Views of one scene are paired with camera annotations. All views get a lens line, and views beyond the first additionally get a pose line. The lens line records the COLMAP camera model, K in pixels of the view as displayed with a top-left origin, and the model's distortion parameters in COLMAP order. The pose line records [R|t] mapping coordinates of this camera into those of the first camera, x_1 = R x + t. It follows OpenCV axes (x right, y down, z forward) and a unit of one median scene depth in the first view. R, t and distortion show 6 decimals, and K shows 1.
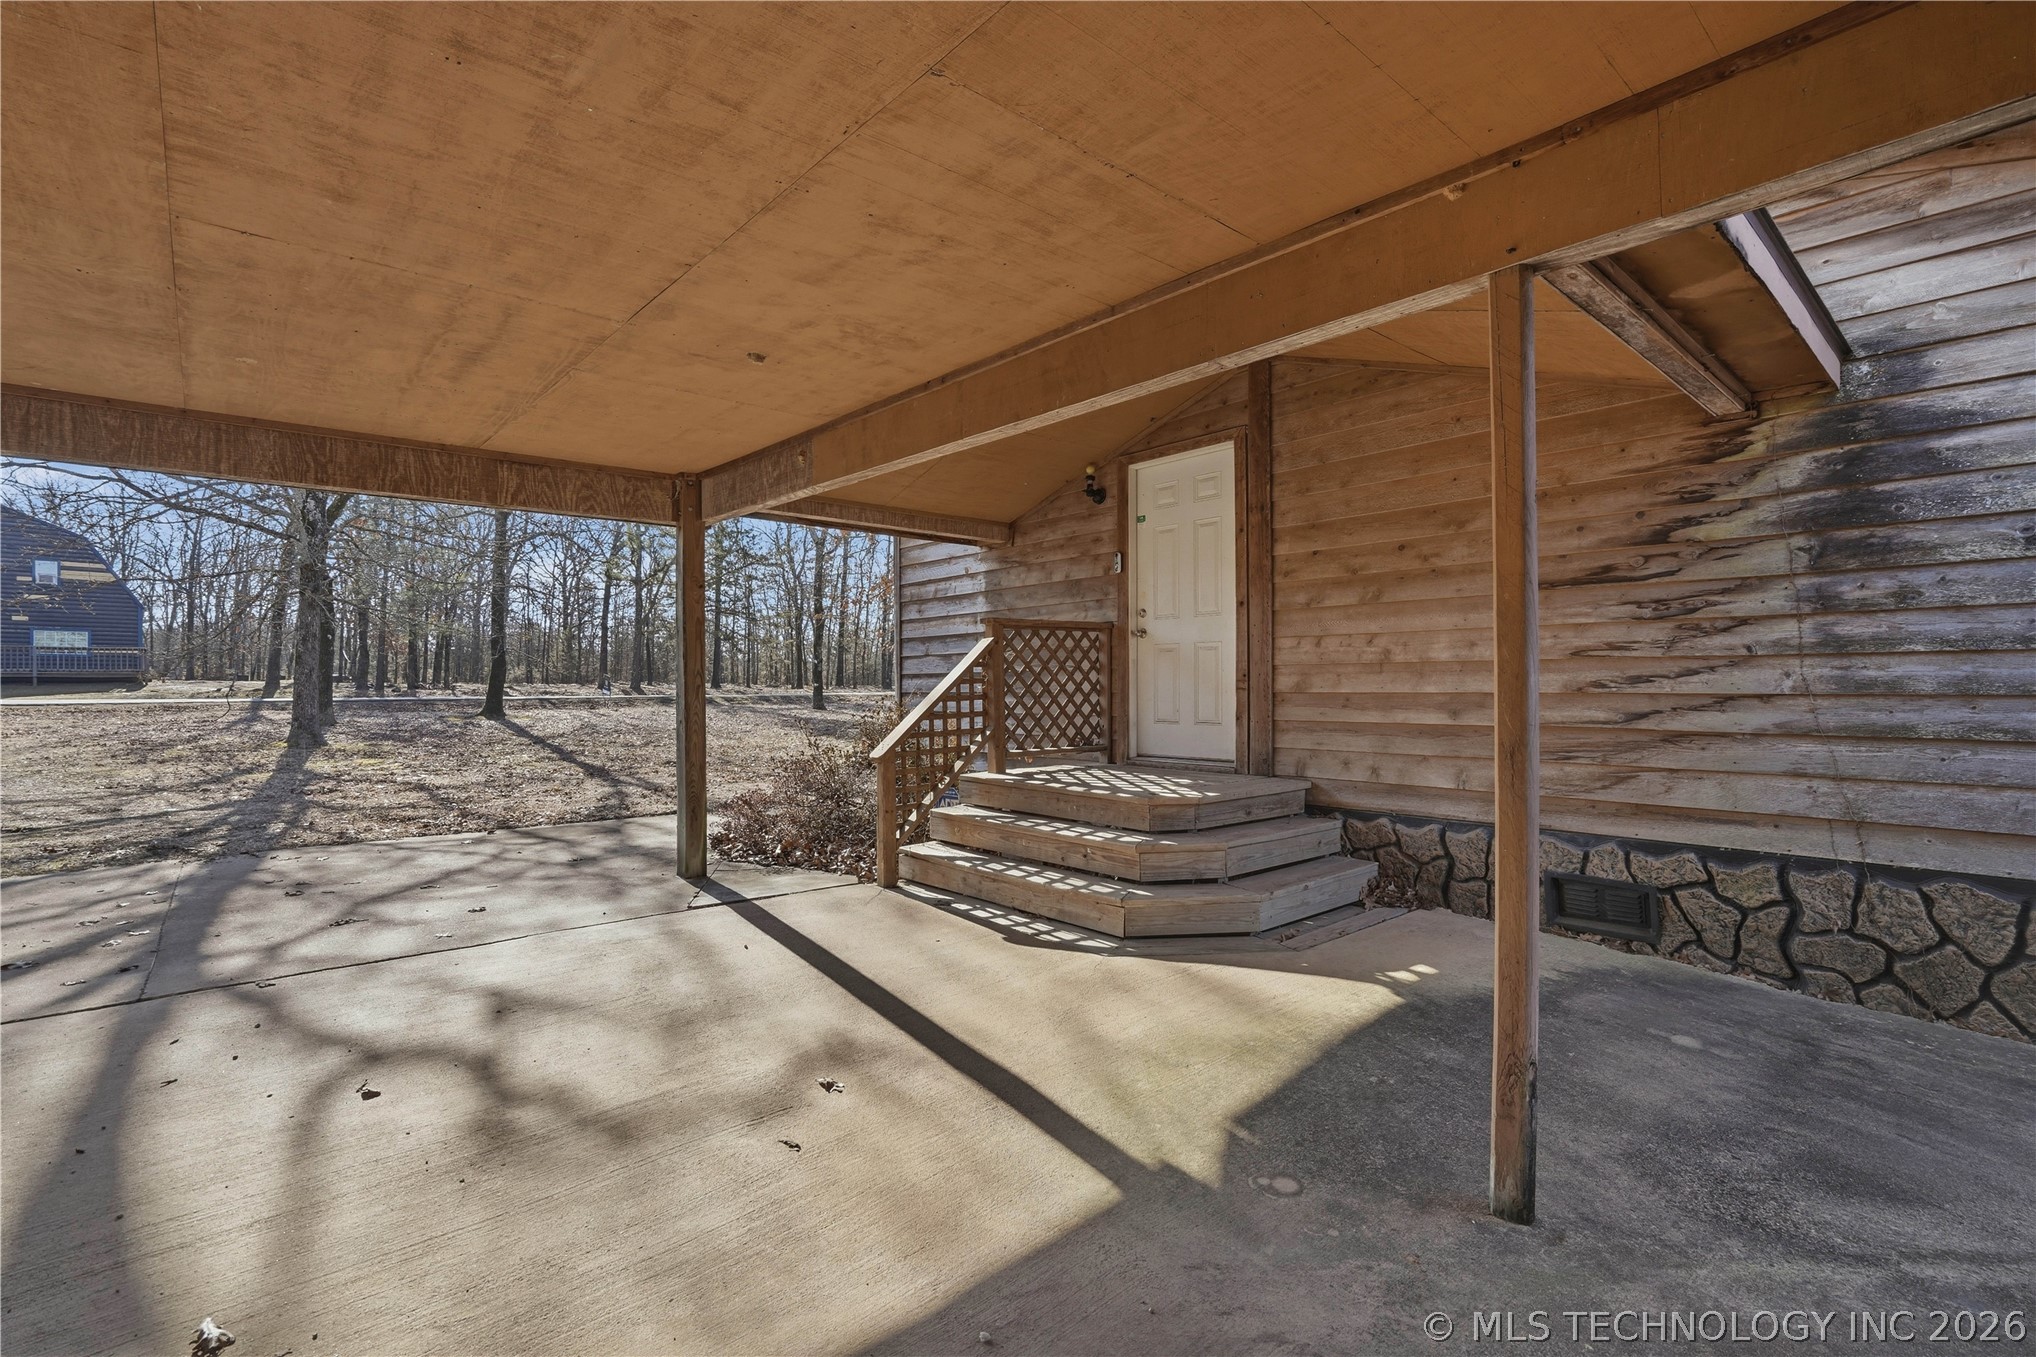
lens RADIAL K [[943.7, 0, 1017.3], [0, 943.7, 683.4], [0, 0, 1]] dist [-0.045244, 0.011265]
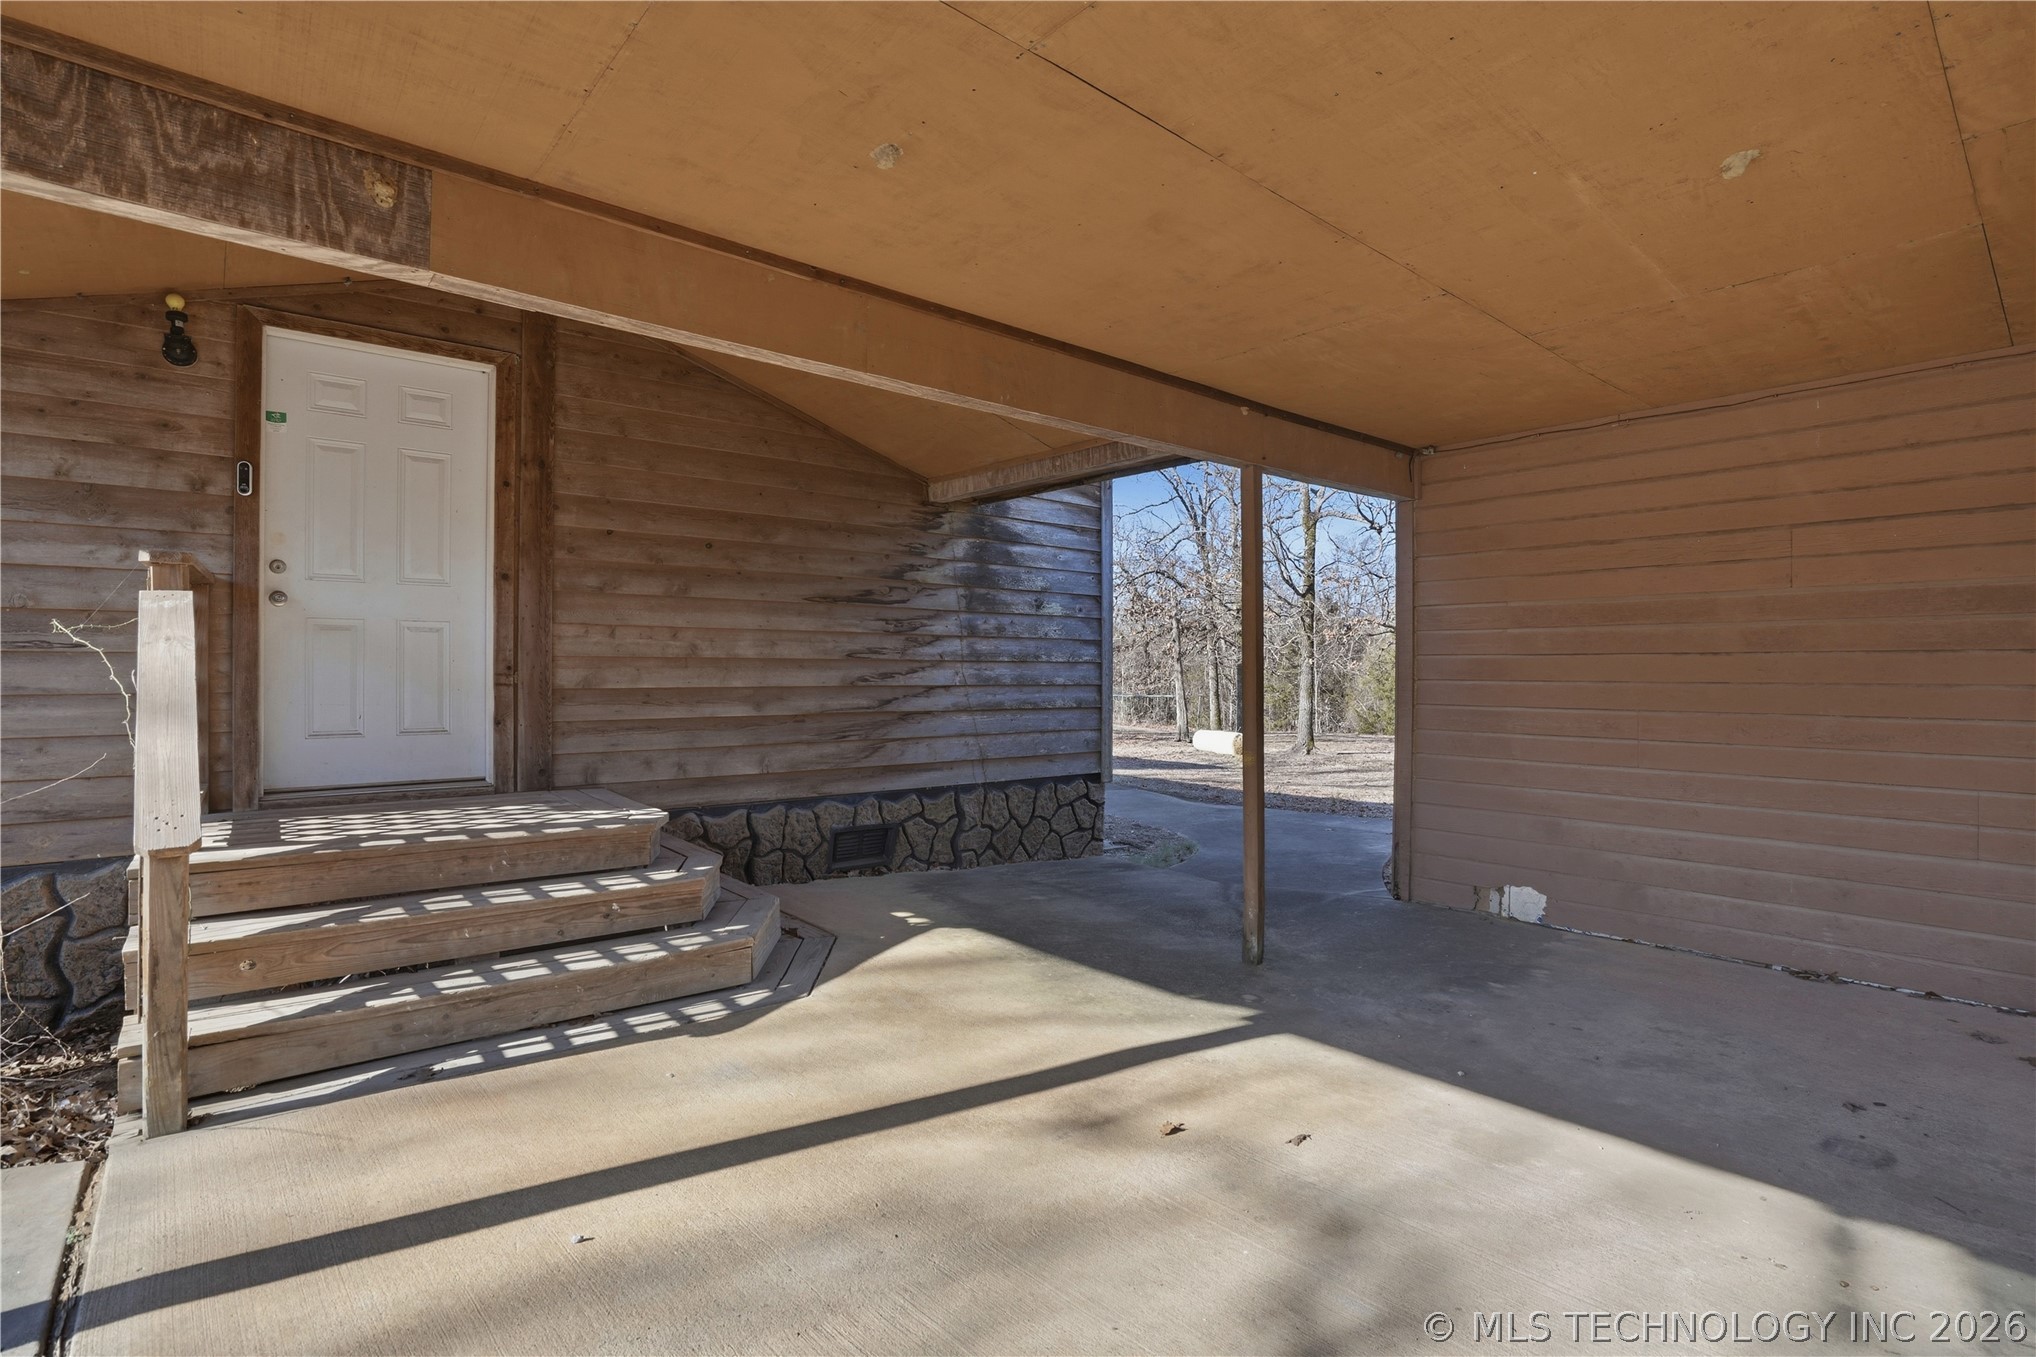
lens RADIAL K [[943.7, 0, 1067.7], [0, 943.7, 667.7], [0, 0, 1]] dist [-0.045244, 0.011265]
pose [[0.009528, 0.005190, 0.999941, -0.736614], [-0.007507, 0.999959, -0.005119, -0.010993], [-0.999926, -0.007458, 0.009567, 0.716956]]
